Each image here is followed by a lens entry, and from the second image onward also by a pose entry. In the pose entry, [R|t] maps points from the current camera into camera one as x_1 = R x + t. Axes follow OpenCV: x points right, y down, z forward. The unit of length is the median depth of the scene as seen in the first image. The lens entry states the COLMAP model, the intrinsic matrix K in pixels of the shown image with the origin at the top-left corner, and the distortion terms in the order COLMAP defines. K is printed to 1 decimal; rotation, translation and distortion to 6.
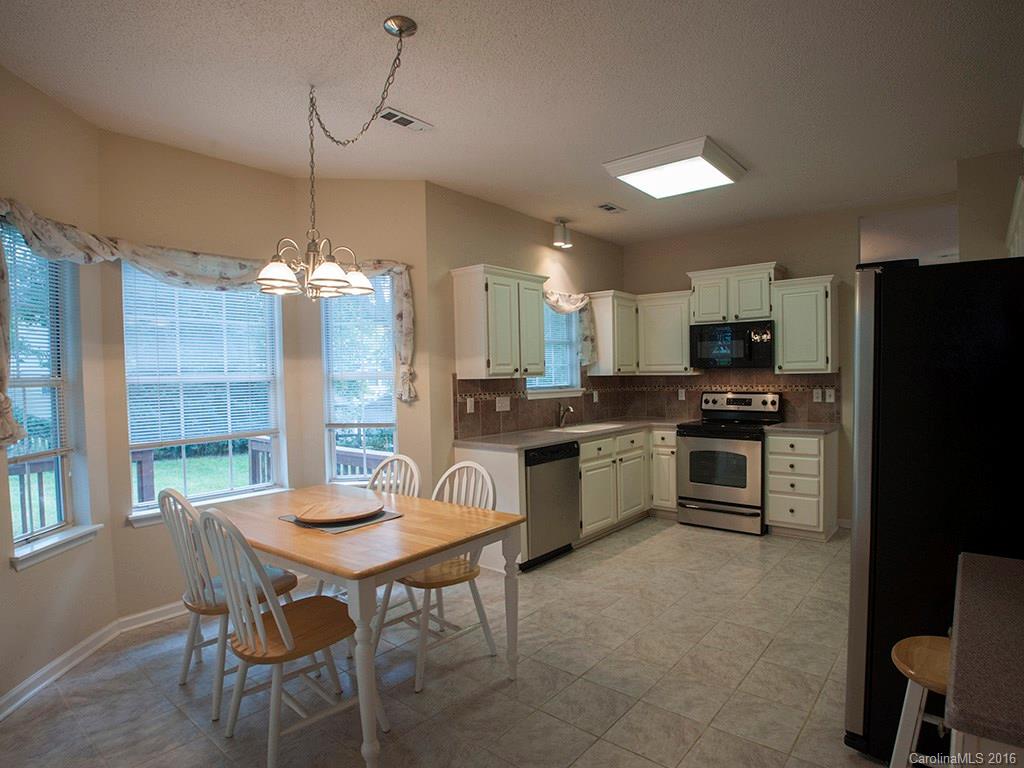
lens RADIAL K [[532.9, 0, 593.3], [0, 532.9, 385.9], [0, 0, 1]] dist [-0.026734, -0.000454]
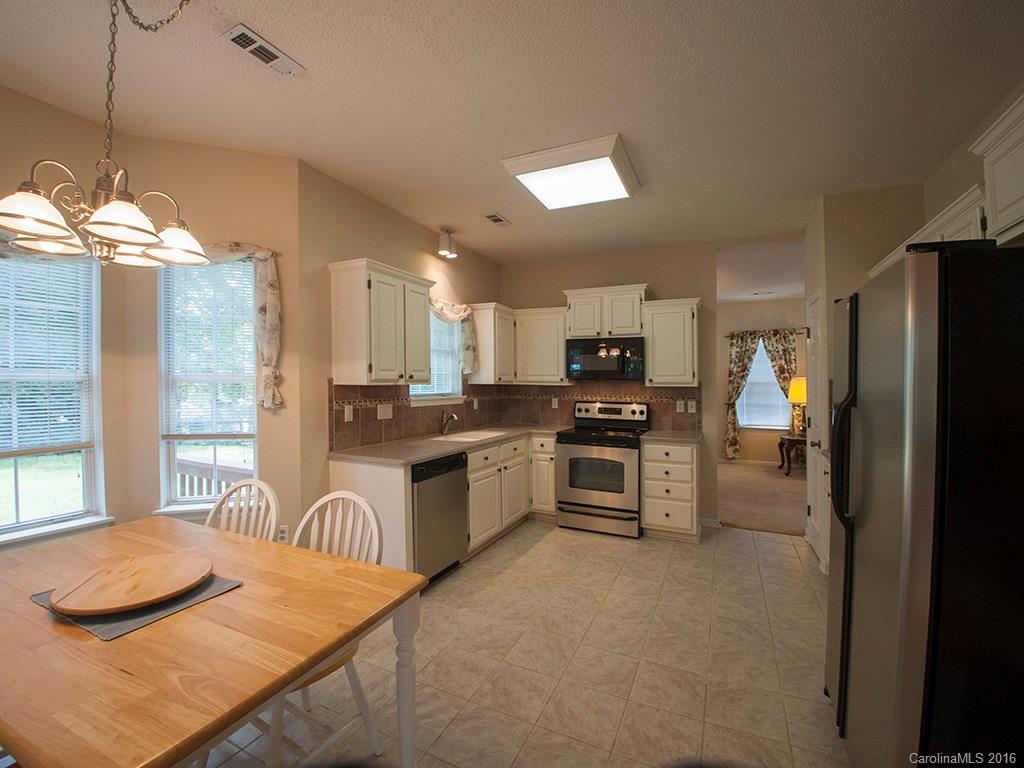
lens RADIAL K [[414.6, 0, 529.0], [0, 414.6, 393.3], [0, 0, 1]] dist [-0.000576, -0.000113]
pose [[0.981978, 0.018242, 0.188111, -0.054108], [-0.018430, 0.999830, -0.000748, -0.002971], [-0.188093, -0.002732, 0.982147, 0.215443]]
